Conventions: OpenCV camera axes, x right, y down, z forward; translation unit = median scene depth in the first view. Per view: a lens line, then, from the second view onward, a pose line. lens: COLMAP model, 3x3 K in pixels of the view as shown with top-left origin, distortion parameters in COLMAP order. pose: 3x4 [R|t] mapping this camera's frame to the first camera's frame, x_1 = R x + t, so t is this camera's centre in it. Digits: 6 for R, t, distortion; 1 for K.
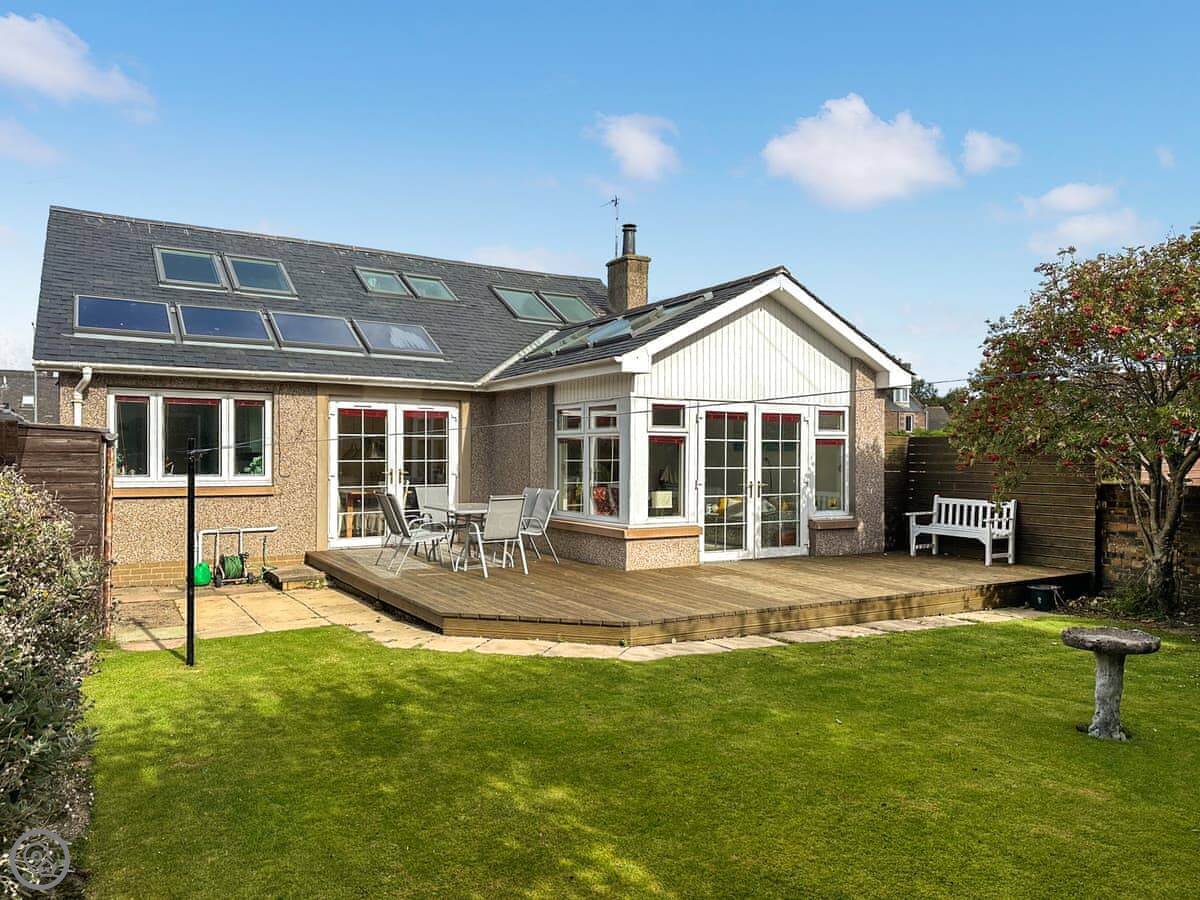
lens RADIAL K [[872.1, 0, 600.0], [0, 872.1, 450.0], [0, 0, 1]] dist [0.080728, -0.142834]
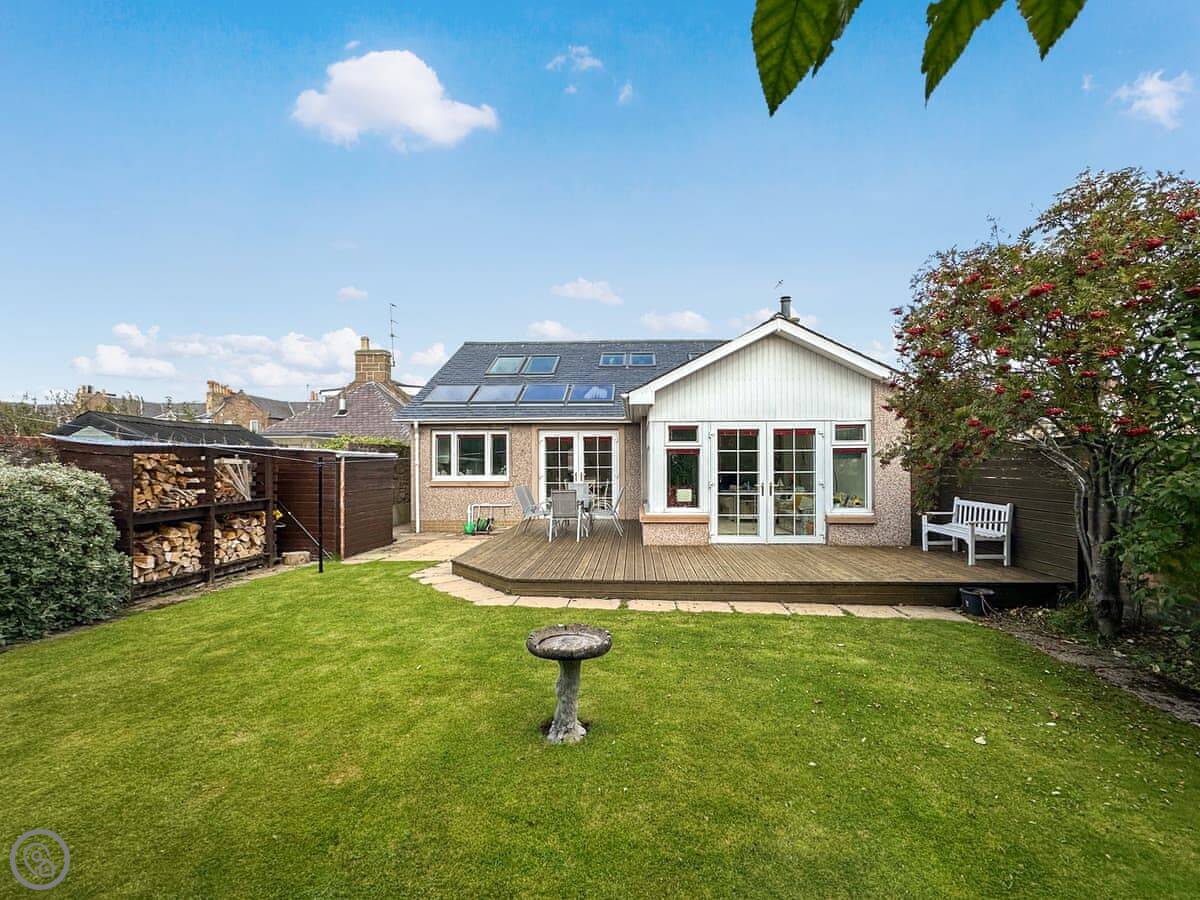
lens RADIAL K [[536.5, 0, 600.0], [0, 536.5, 450.0], [0, 0, 1]] dist [-0.014824, -0.000017]
pose [[0.830756, -0.020473, -0.556261, 0.409346], [0.009855, 0.999708, -0.022076, 0.002809], [0.556550, 0.012858, 0.830715, 0.212640]]
